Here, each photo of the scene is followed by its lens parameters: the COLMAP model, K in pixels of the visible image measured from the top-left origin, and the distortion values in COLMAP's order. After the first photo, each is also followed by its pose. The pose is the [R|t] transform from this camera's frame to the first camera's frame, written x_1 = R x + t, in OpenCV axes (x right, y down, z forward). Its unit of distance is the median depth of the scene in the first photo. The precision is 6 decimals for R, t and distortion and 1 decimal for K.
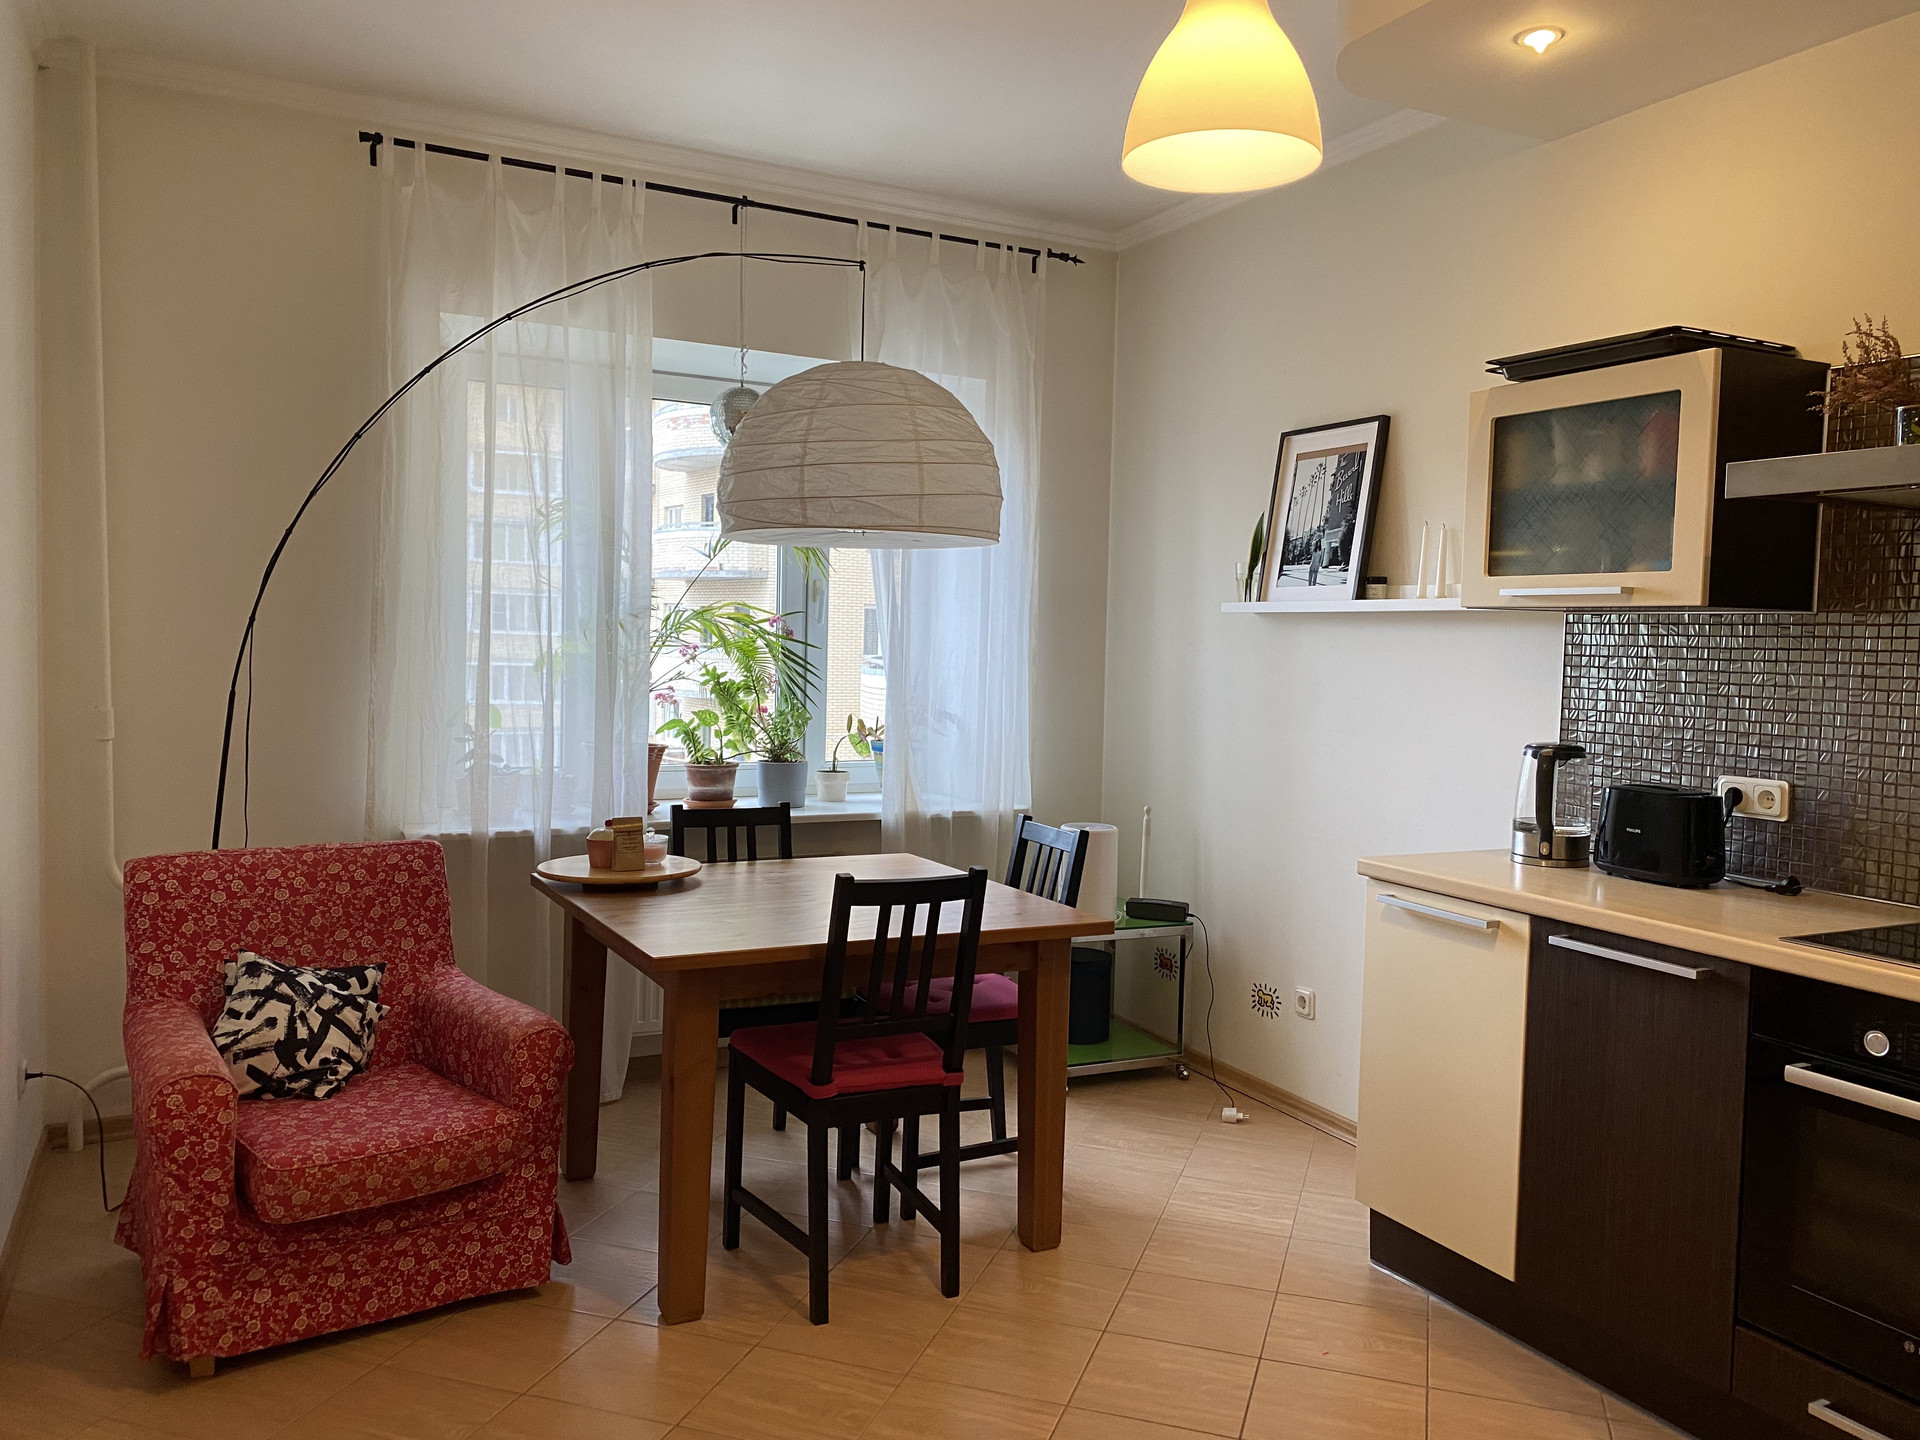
lens RADIAL K [[1476.5, 0, 962.5], [0, 1476.5, 719.1], [0, 0, 1]] dist [0.046053, -0.037343]
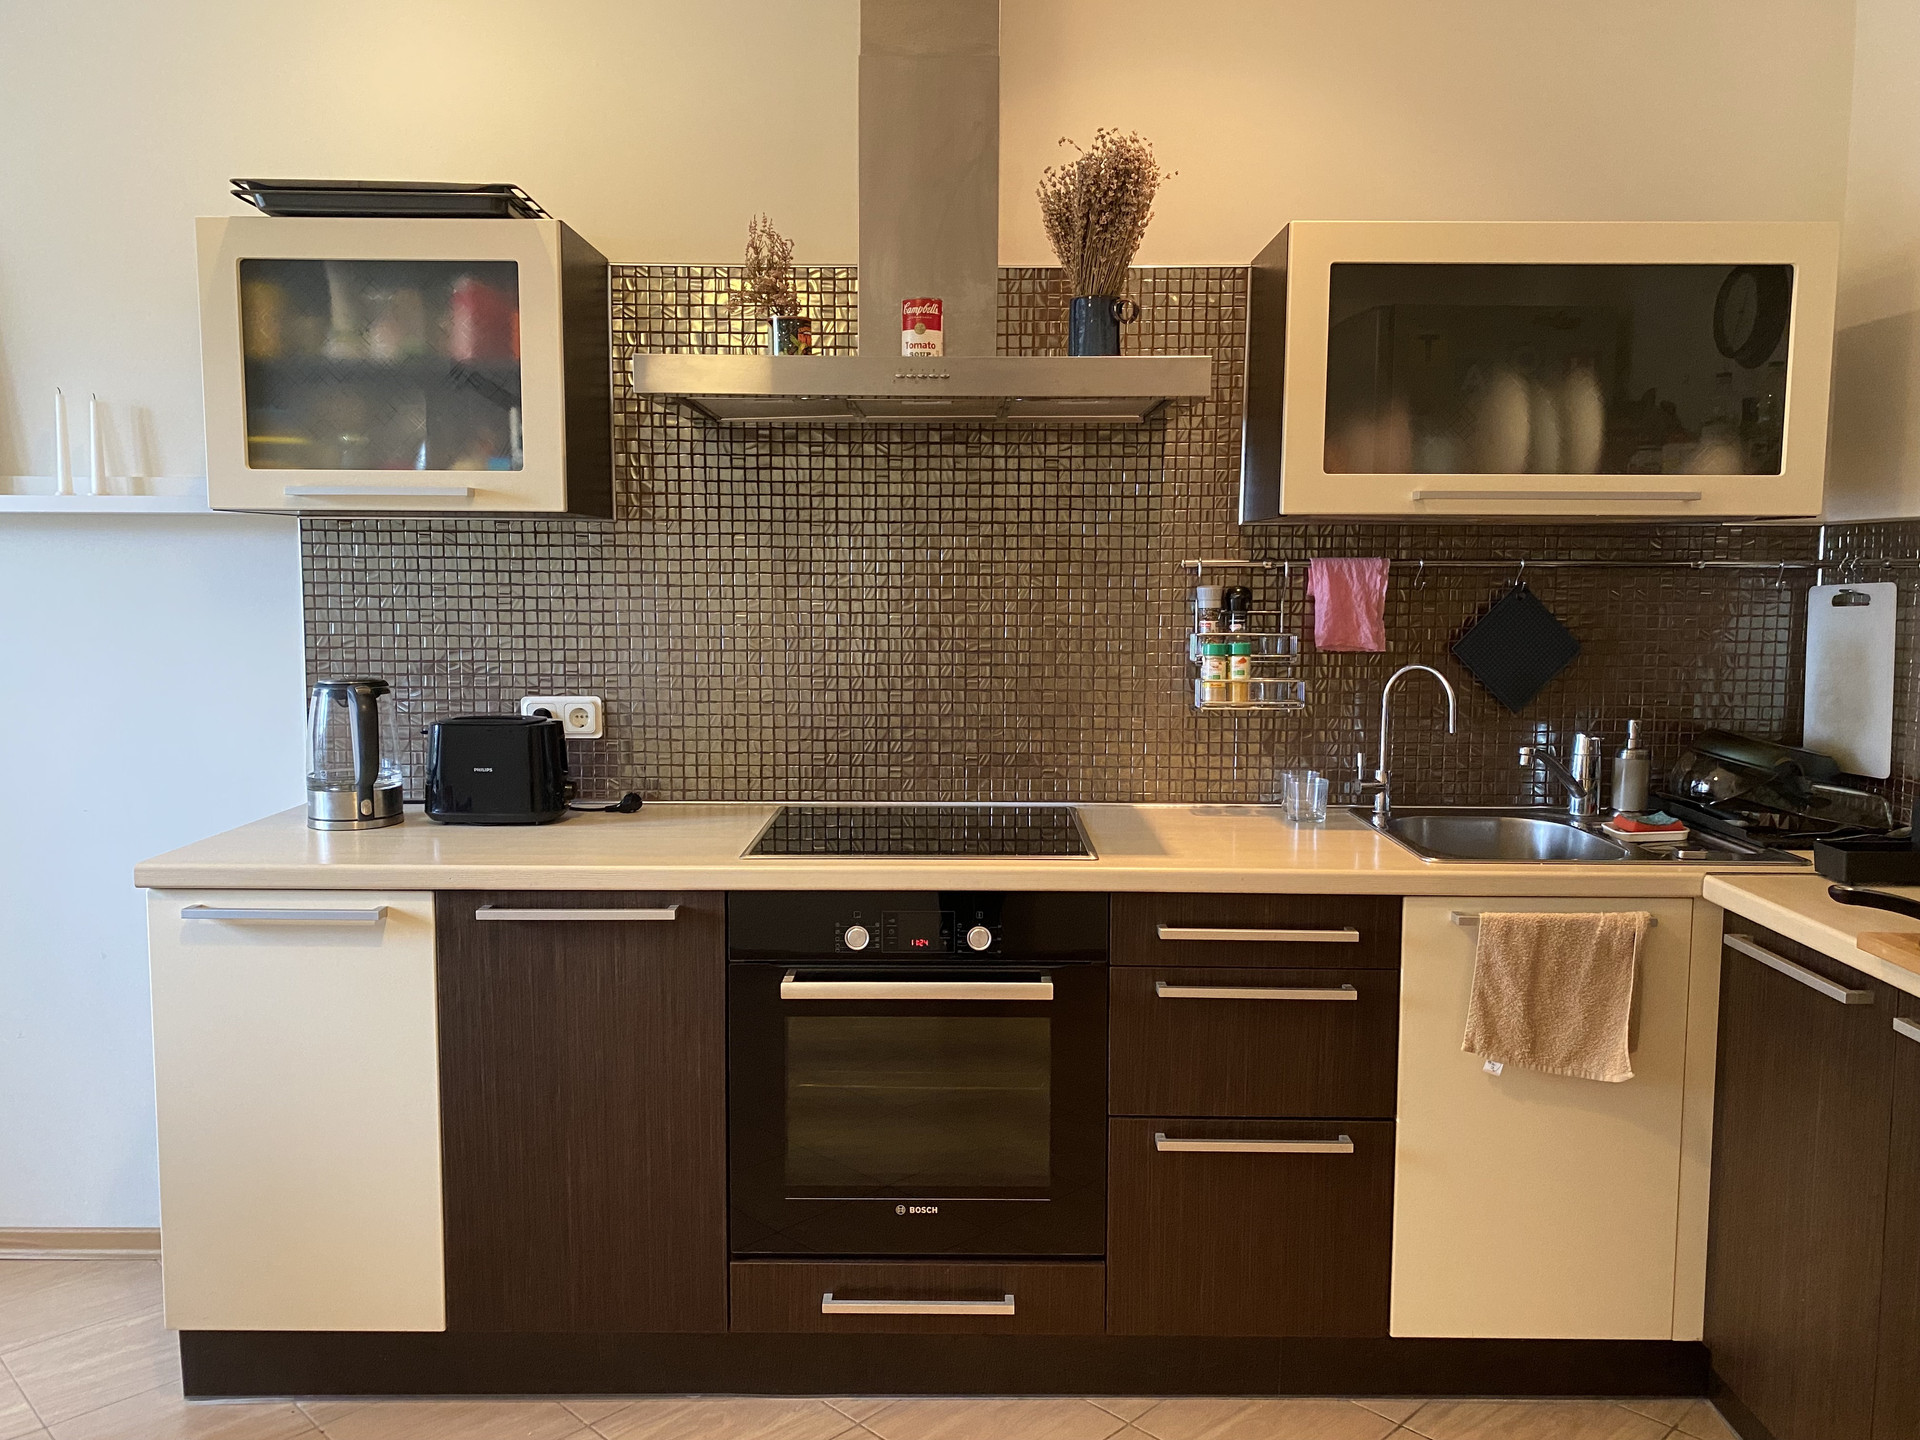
lens RADIAL K [[1476.5, 0, 960.2], [0, 1476.5, 716.4], [0, 0, 1]] dist [0.046053, -0.037343]
pose [[0.455178, -0.112907, 0.883213, -0.186638], [0.058007, 0.993581, 0.097121, -0.024654], [-0.888509, 0.007025, 0.458806, 0.350241]]
